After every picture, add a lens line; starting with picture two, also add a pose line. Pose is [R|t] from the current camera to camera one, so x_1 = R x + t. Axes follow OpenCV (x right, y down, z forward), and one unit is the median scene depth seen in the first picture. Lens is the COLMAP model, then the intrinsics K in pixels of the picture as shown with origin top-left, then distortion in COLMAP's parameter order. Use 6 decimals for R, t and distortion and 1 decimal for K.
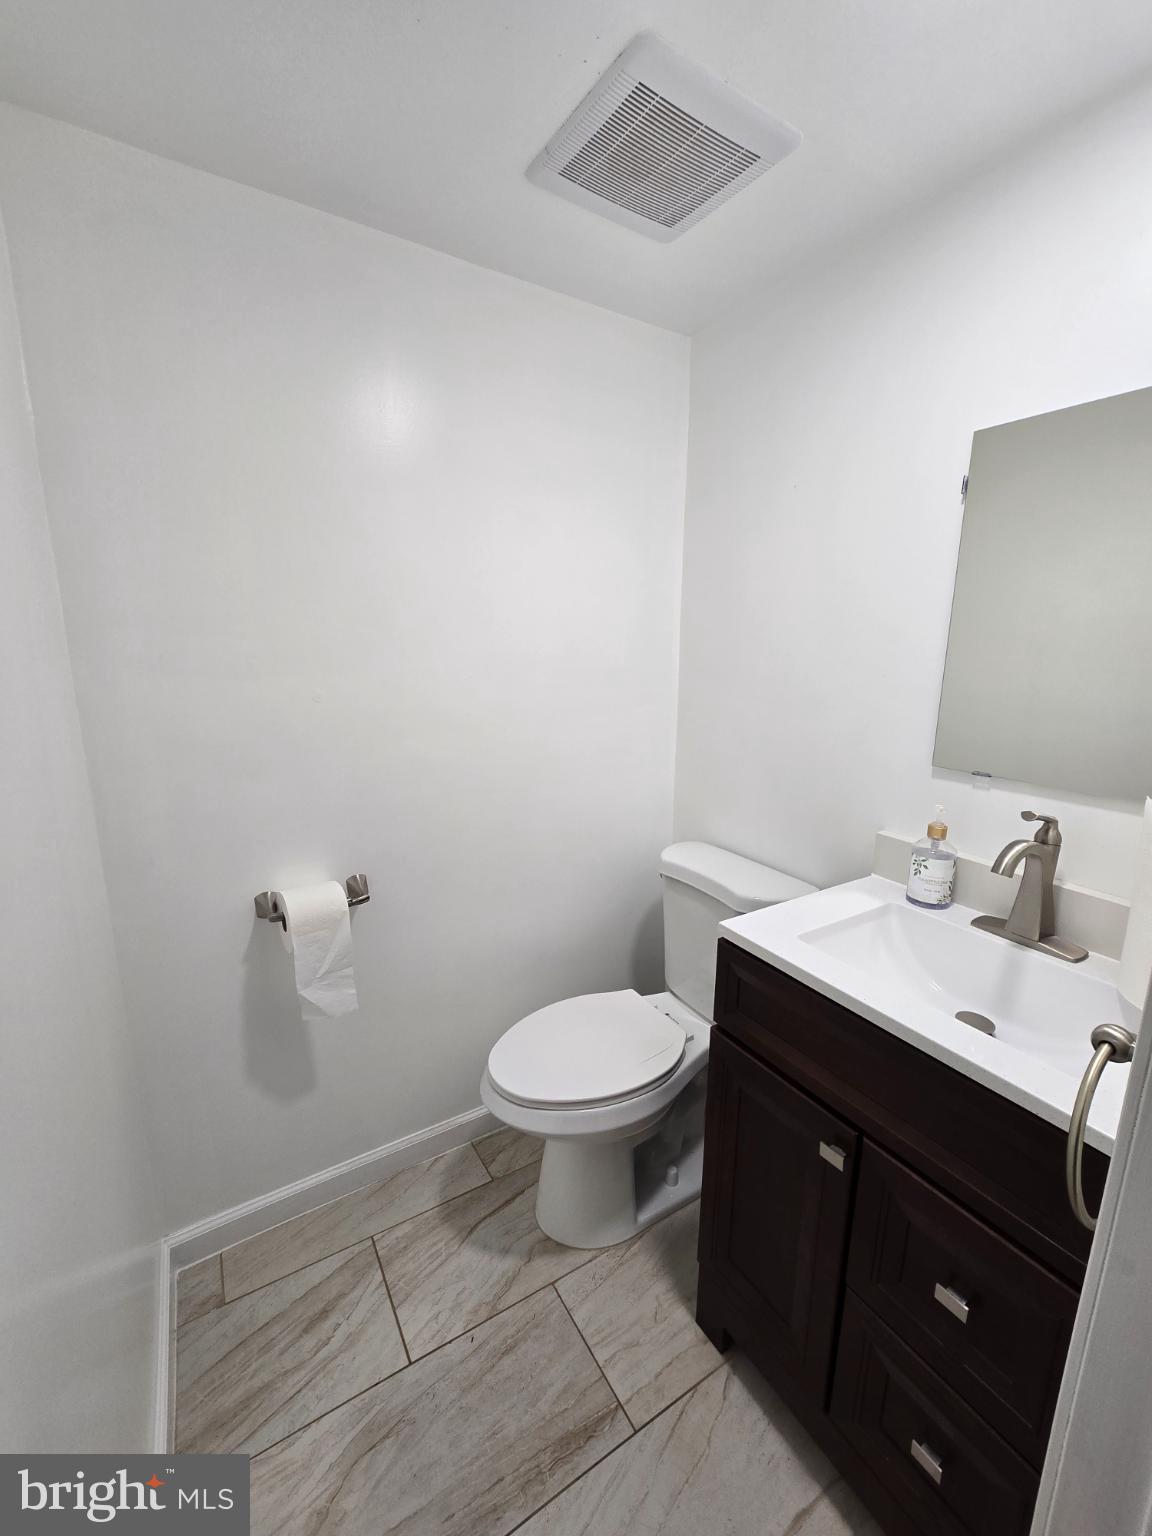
lens RADIAL K [[627.2, 0, 576.0], [0, 627.2, 765.1], [0, 0, 1]] dist [-0.004405, 0.001927]
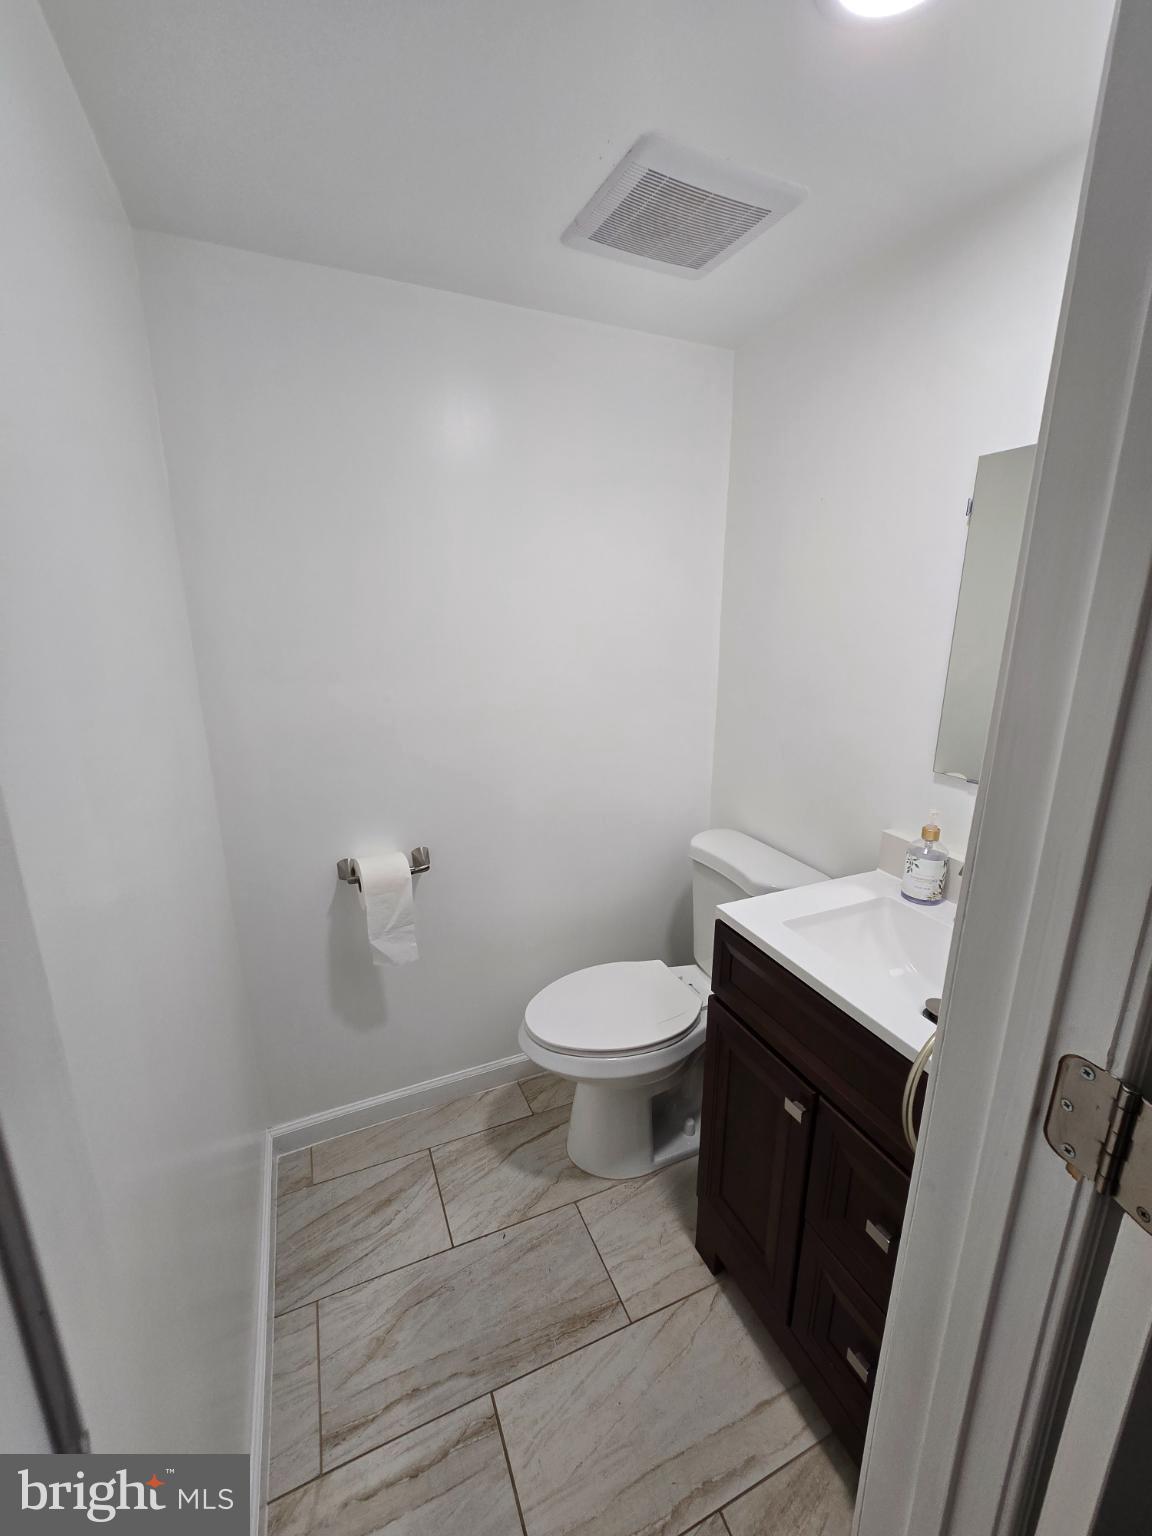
lens RADIAL K [[627.2, 0, 575.1], [0, 627.2, 765.3], [0, 0, 1]] dist [-0.004405, 0.001927]
pose [[0.990375, 0.027143, -0.135725, 0.110180], [-0.020889, 0.998663, 0.047293, -0.047200], [0.136827, -0.044003, 0.989617, -0.136086]]
